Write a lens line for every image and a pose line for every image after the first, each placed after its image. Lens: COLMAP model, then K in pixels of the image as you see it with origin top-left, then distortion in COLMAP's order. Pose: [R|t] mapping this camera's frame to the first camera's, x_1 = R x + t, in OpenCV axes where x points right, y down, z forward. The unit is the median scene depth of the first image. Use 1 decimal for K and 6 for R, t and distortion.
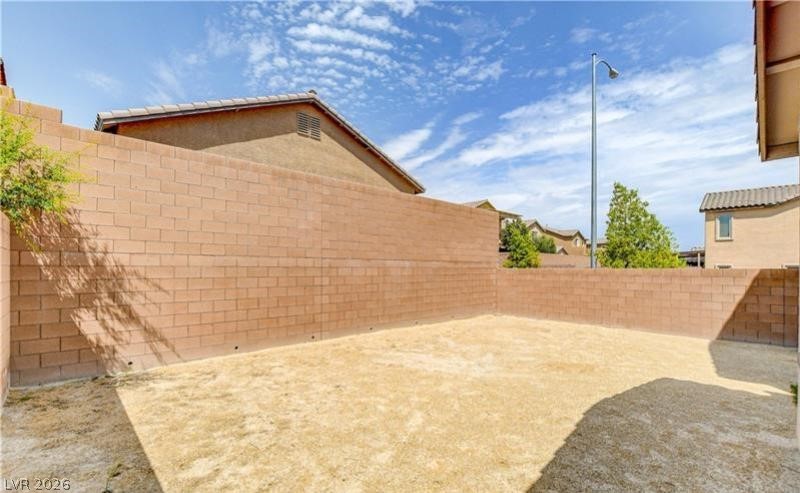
lens RADIAL K [[362.7, 0, 397.0], [0, 362.7, 266.7], [0, 0, 1]] dist [-0.016617, 0.000166]
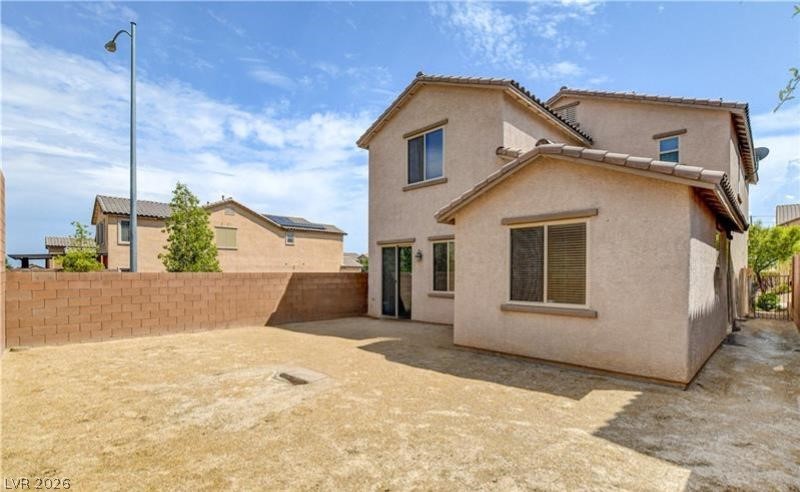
lens RADIAL K [[372.8, 0, 398.9], [0, 372.8, 274.3], [0, 0, 1]] dist [-0.018203, 0.000060]
pose [[-0.017791, -0.011333, 0.999778, -0.551886], [-0.005104, 0.999924, 0.011243, -0.005730], [-0.999829, -0.004903, -0.017847, 0.601214]]
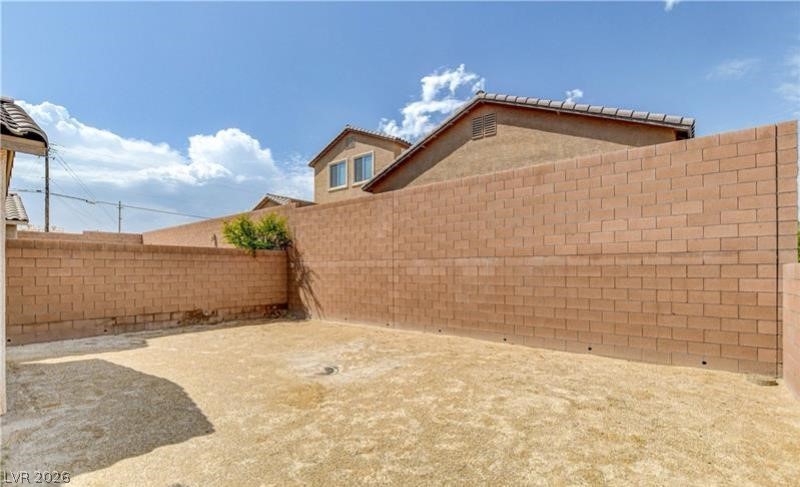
lens RADIAL K [[371.3, 0, 399.8], [0, 371.3, 268.9], [0, 0, 1]] dist [-0.020469, -0.000145]
pose [[0.130093, -0.008107, -0.991469, 1.018526], [0.005314, 0.999958, -0.007479, 0.016203], [0.991488, -0.004296, 0.130130, 0.877092]]
